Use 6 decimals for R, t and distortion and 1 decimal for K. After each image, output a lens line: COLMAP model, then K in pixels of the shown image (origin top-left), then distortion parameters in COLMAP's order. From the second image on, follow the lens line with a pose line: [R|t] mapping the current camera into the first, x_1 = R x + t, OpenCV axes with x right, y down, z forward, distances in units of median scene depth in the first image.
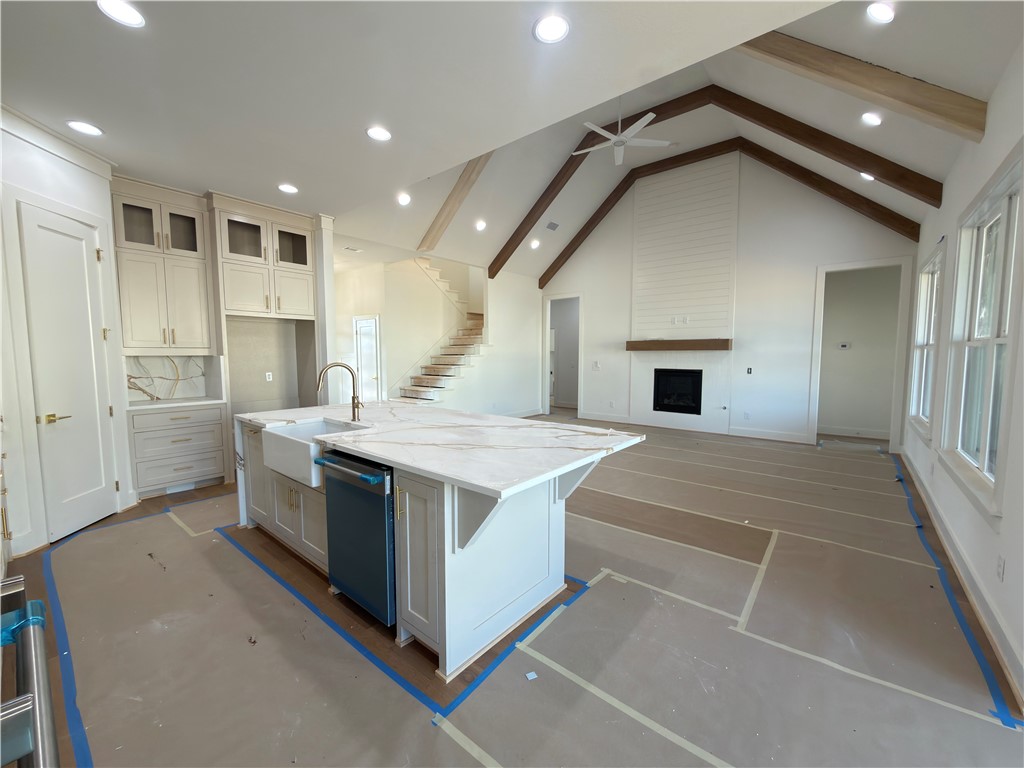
lens RADIAL K [[407.6, 0, 513.3], [0, 407.6, 385.7], [0, 0, 1]] dist [-0.002412, 0.000688]
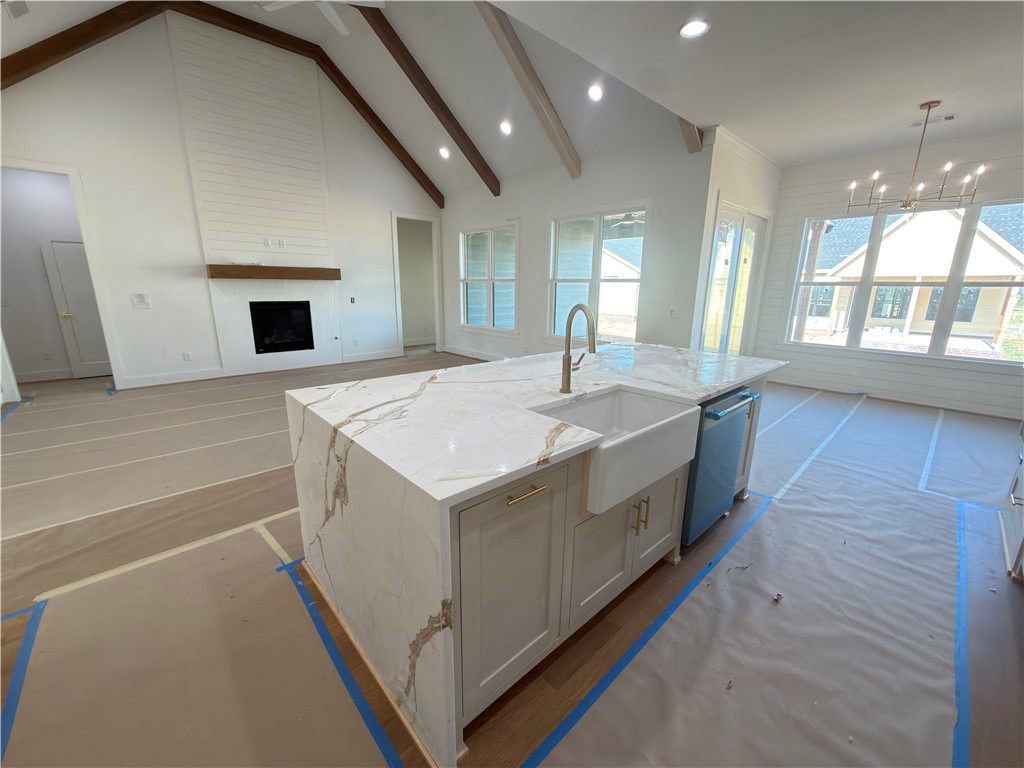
lens RADIAL K [[407.6, 0, 512.1], [0, 407.6, 384.3], [0, 0, 1]] dist [-0.002412, 0.000688]
pose [[0.137993, -0.233892, 0.962420, -0.499552], [0.066901, 0.971698, 0.226554, -0.039749], [-0.988171, 0.033124, 0.149735, 0.473710]]
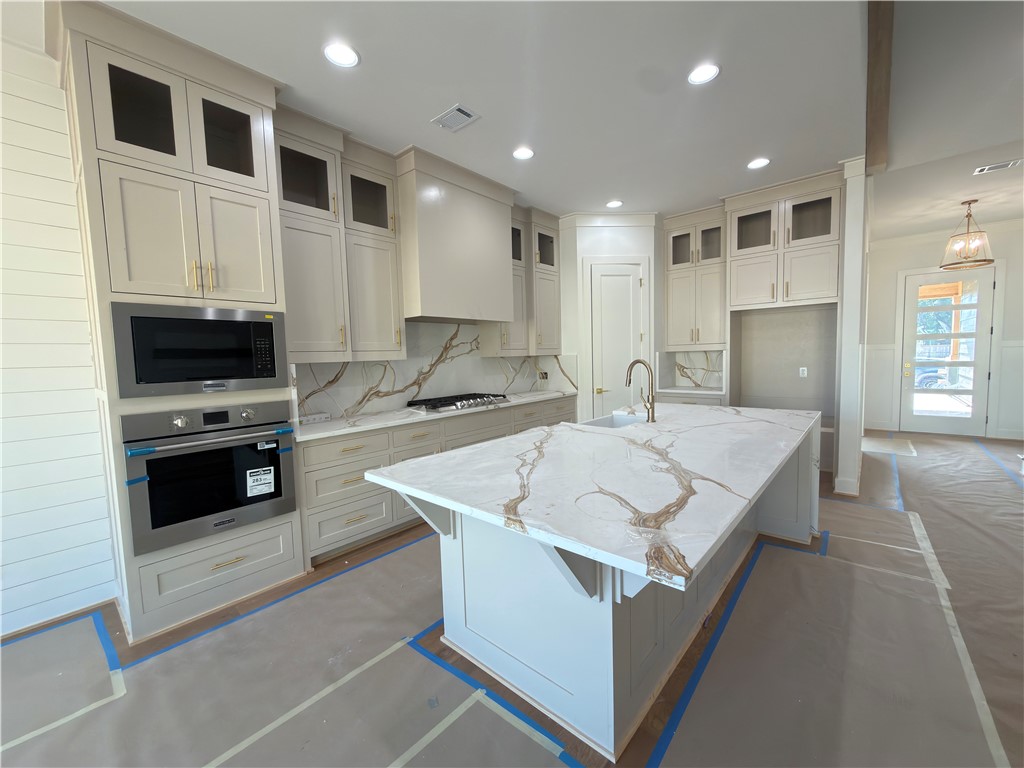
lens RADIAL K [[407.6, 0, 512.9], [0, 407.6, 384.9], [0, 0, 1]] dist [-0.002412, 0.000688]
pose [[-0.030058, 0.073593, -0.996835, 0.264079], [-0.050914, 0.995879, 0.075058, -0.024865], [0.998251, 0.053009, -0.026187, 0.339678]]
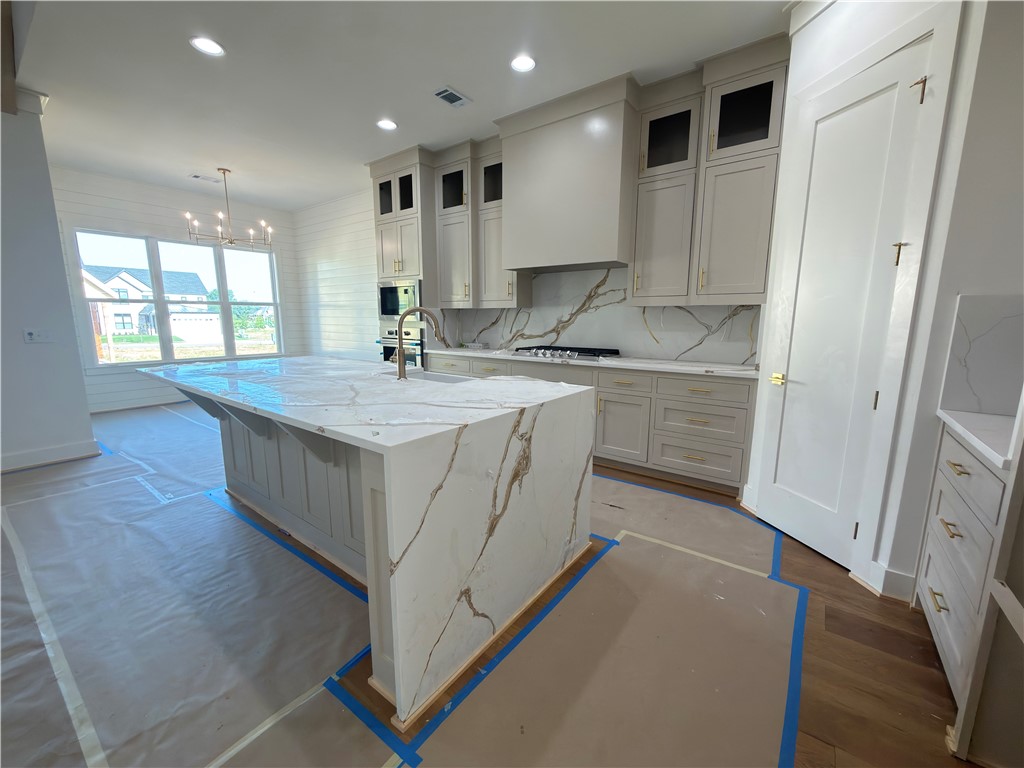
lens RADIAL K [[407.6, 0, 514.5], [0, 407.6, 384.8], [0, 0, 1]] dist [-0.002412, 0.000688]
pose [[-0.998363, 0.007737, -0.056674, -0.283571], [-0.006237, 0.970178, 0.242312, -0.050921], [0.056858, 0.242269, -0.968542, 0.881298]]
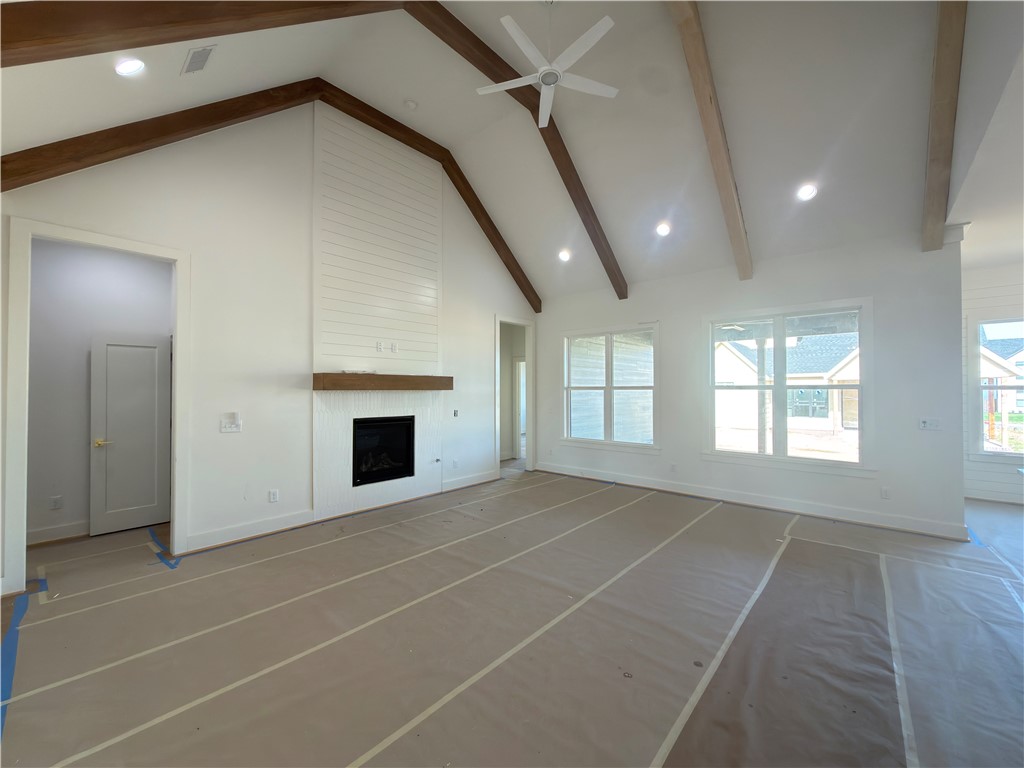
lens RADIAL K [[407.6, 0, 511.1], [0, 407.6, 385.1], [0, 0, 1]] dist [-0.002412, 0.000688]
pose [[0.035351, 0.015735, 0.999251, -0.342276], [0.081401, 0.996508, -0.018571, -0.079148], [-0.996054, 0.081997, 0.033947, 0.932338]]
